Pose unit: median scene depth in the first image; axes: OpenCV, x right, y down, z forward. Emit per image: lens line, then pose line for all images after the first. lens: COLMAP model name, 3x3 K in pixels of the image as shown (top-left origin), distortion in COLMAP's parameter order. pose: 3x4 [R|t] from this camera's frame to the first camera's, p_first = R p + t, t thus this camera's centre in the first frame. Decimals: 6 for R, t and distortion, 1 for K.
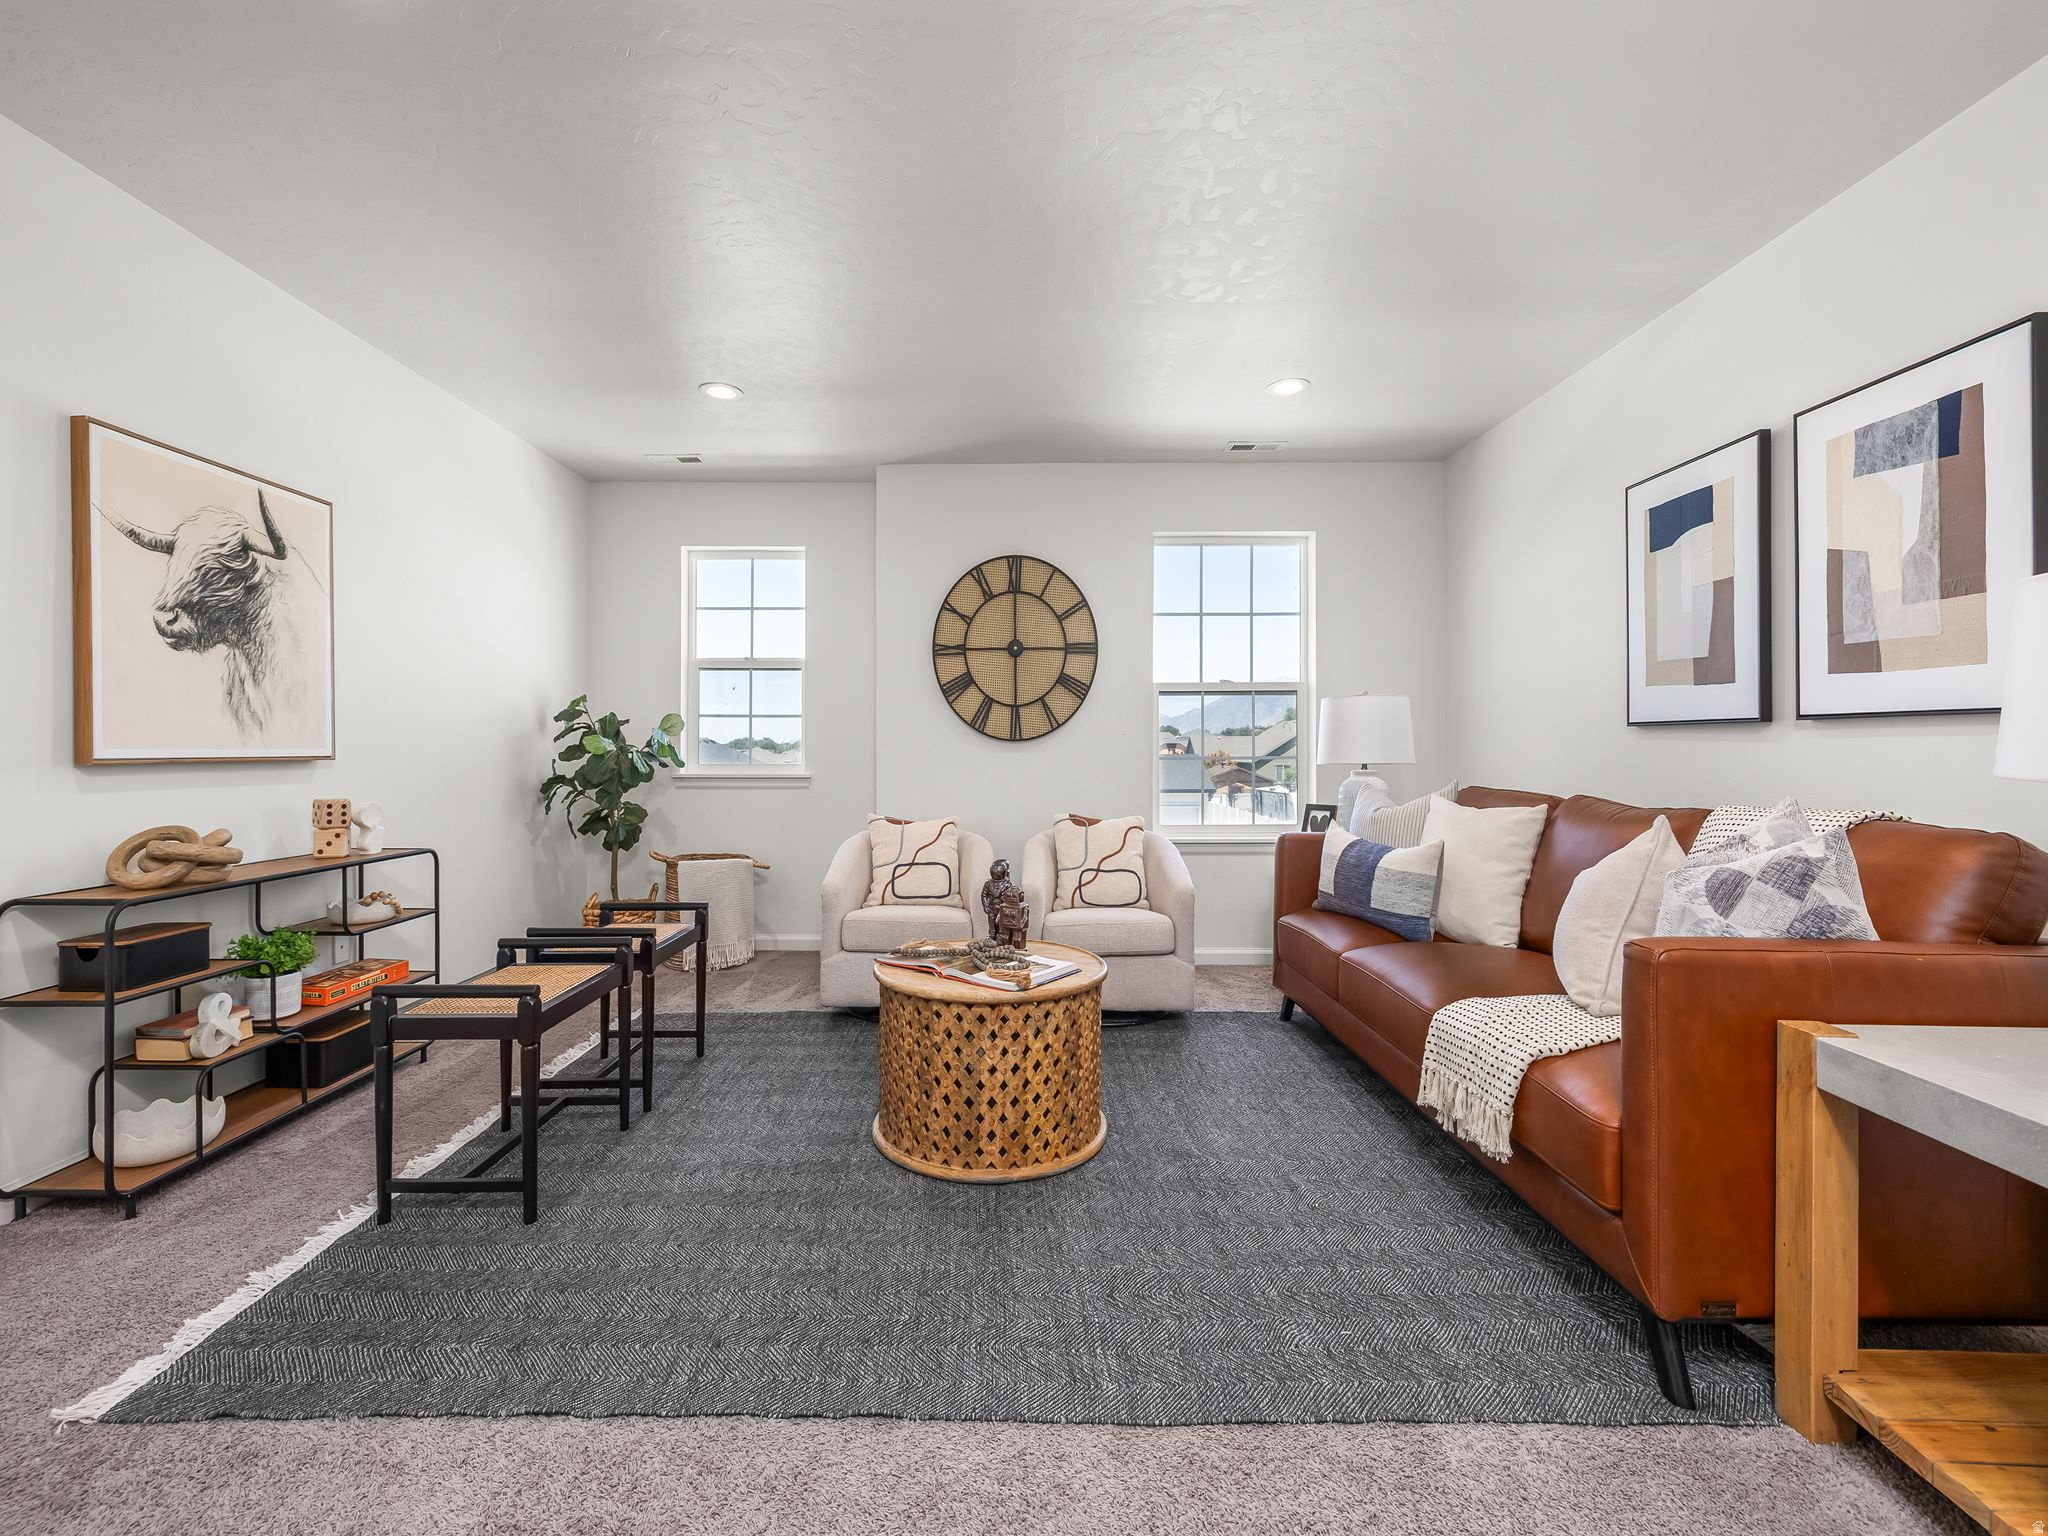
lens RADIAL K [[869.6, 0, 1028.0], [0, 869.6, 749.0], [0, 0, 1]] dist [0.000372, -0.000205]
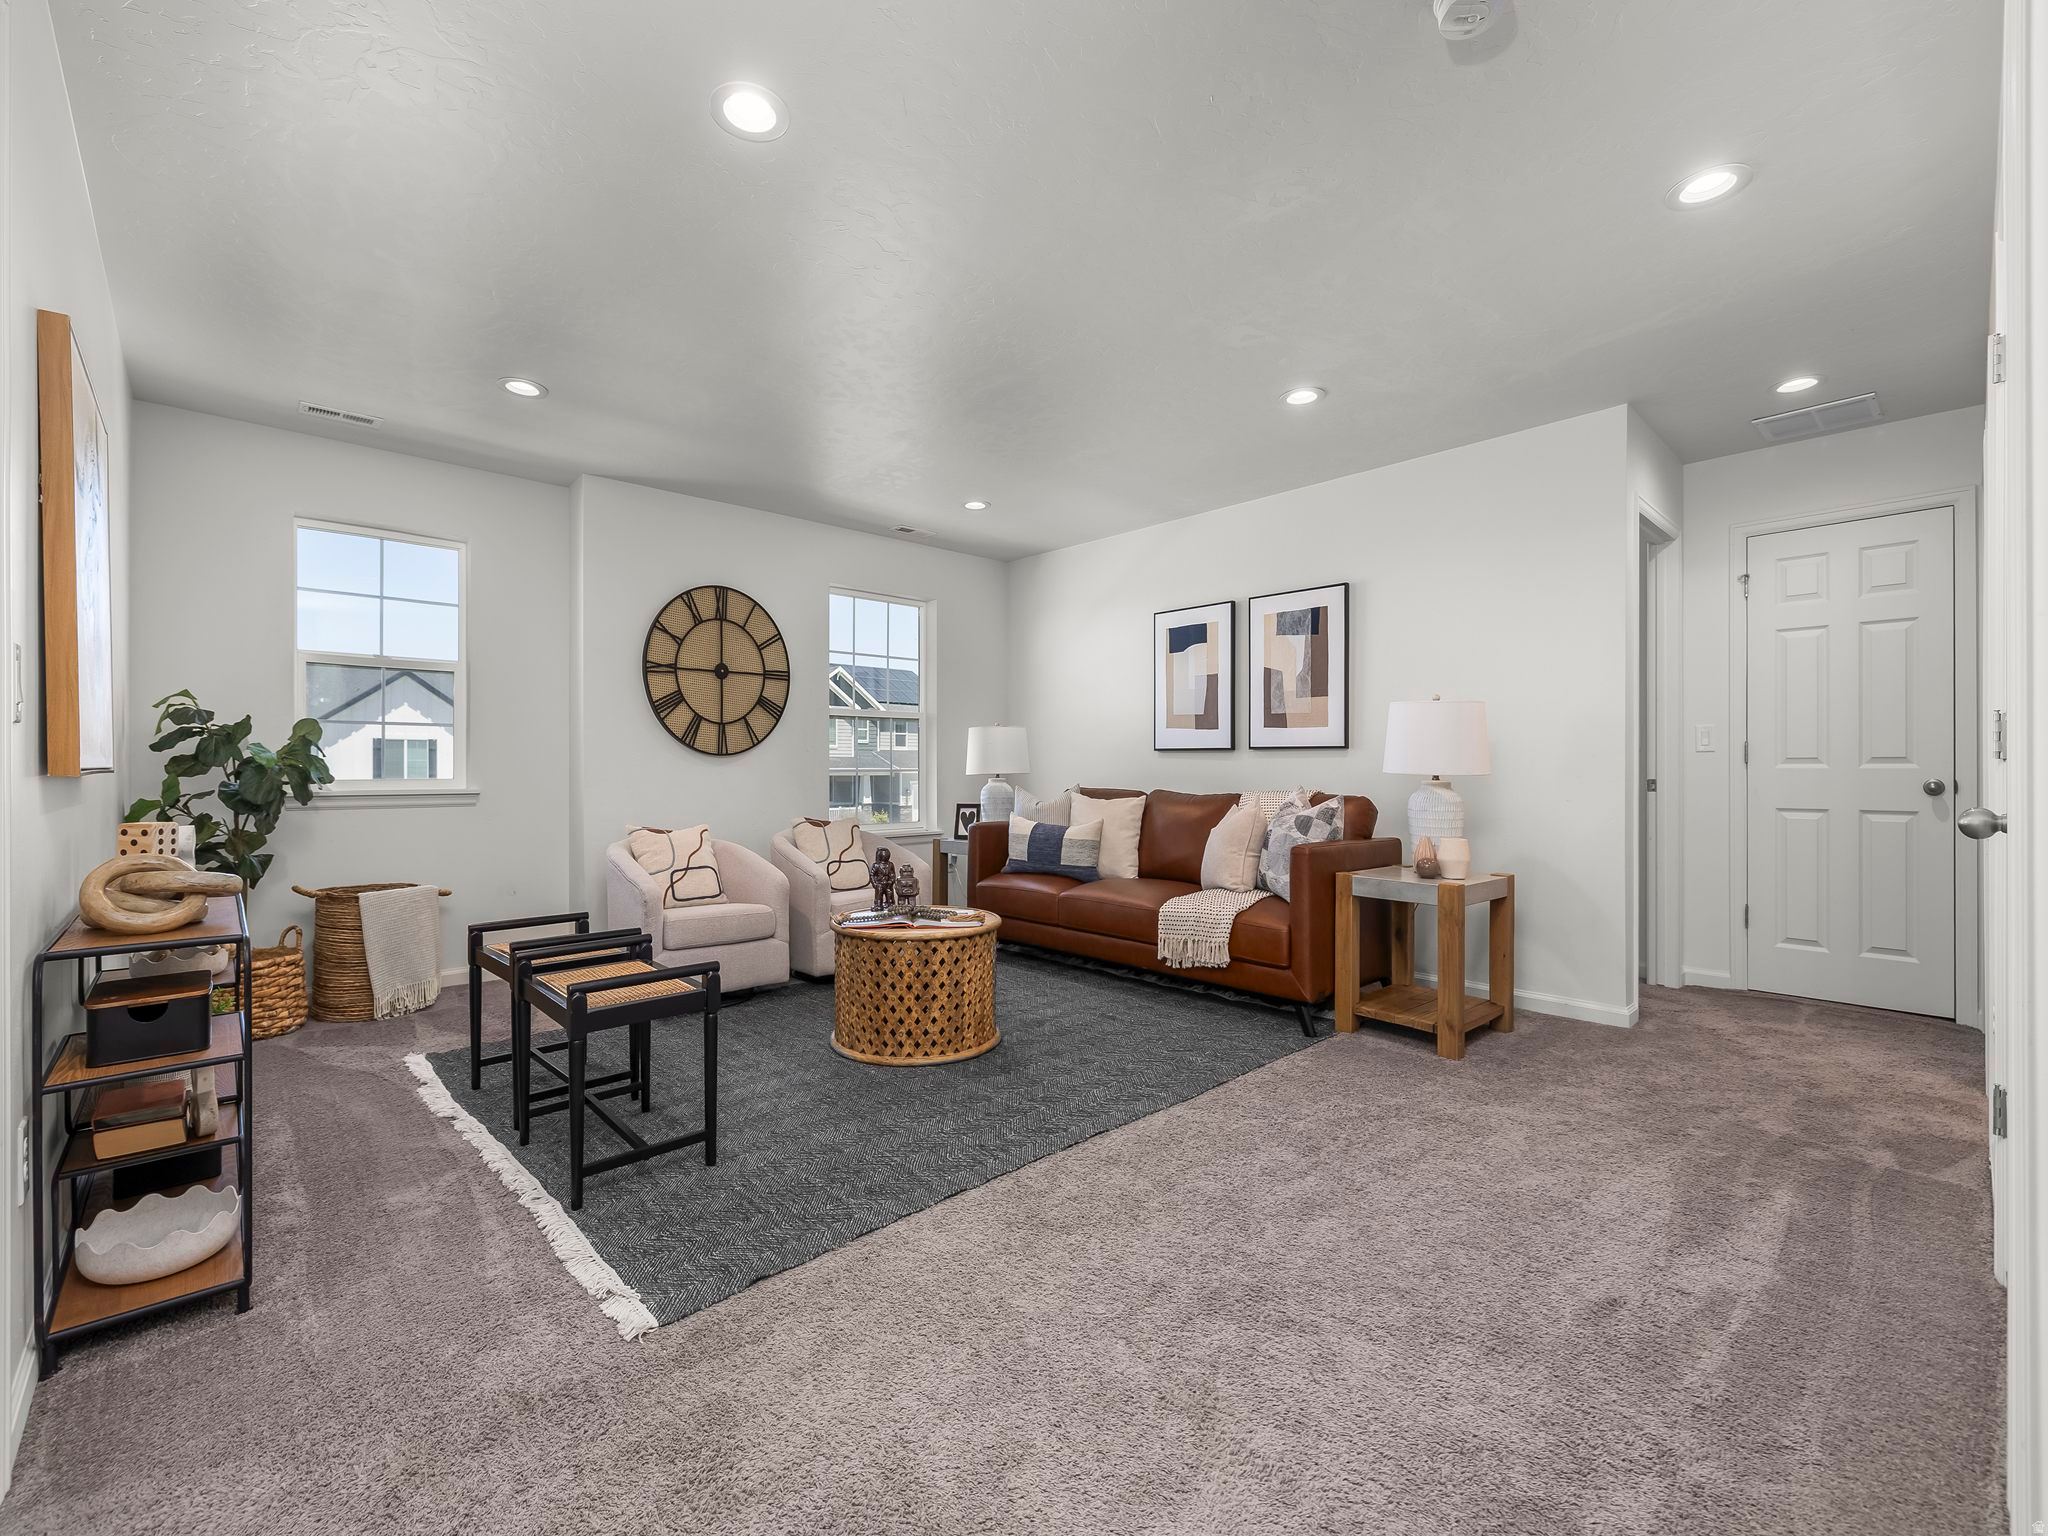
lens RADIAL K [[869.6, 0, 1024.9], [0, 869.6, 775.7], [0, 0, 1]] dist [0.000372, -0.000205]
pose [[0.727056, -0.006672, 0.686546, -0.768172], [-0.001684, 0.999932, 0.011500, 0.004815], [-0.686576, -0.009517, 0.726995, -0.097231]]
